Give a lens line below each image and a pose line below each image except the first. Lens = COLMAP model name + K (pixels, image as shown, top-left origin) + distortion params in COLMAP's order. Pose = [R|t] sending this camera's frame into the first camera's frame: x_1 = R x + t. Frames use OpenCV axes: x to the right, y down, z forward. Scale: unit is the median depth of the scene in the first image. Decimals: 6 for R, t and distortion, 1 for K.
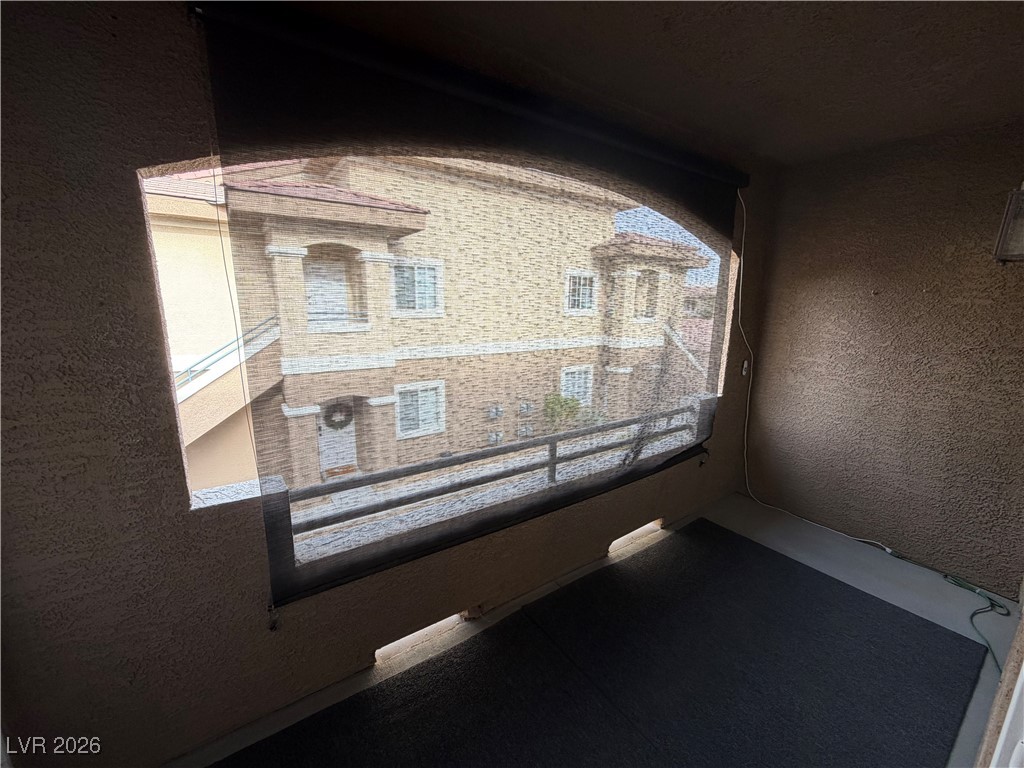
lens RADIAL K [[407.7, 0, 510.5], [0, 407.7, 386.0], [0, 0, 1]] dist [-0.000386, -0.000157]
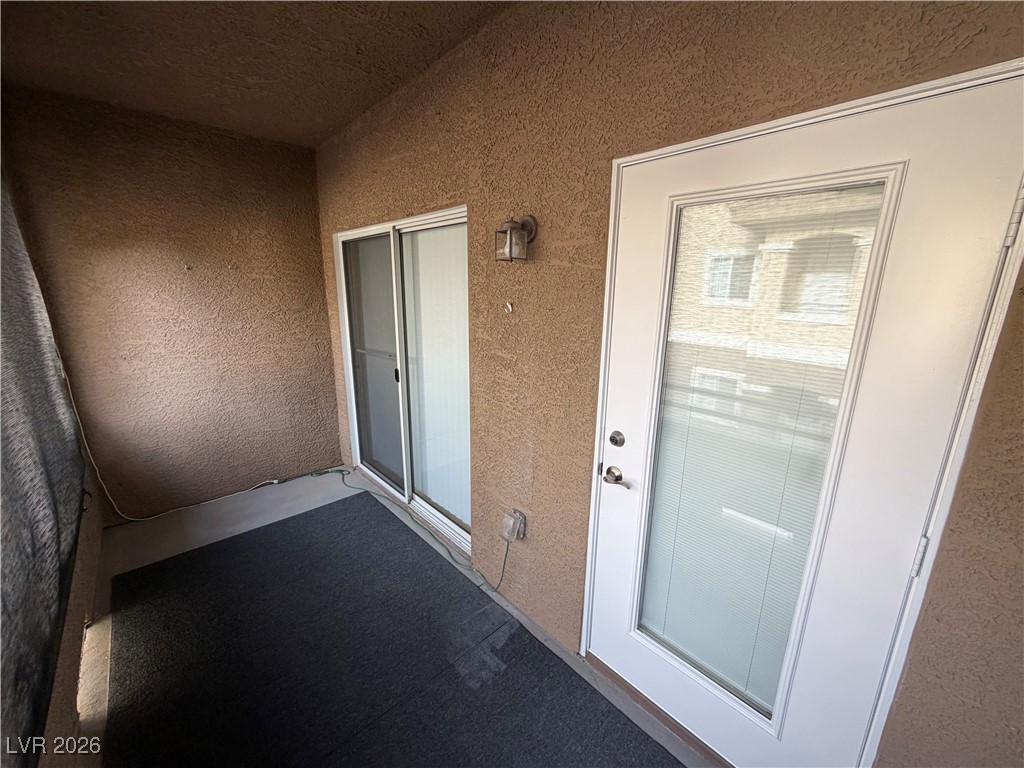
lens RADIAL K [[407.7, 0, 510.5], [0, 407.7, 386.0], [0, 0, 1]] dist [-0.000386, -0.000157]
pose [[-0.123896, -0.259703, 0.957708, -0.263089], [0.190053, 0.941066, 0.279777, -0.077366], [-0.973925, 0.216678, -0.067237, 0.327587]]
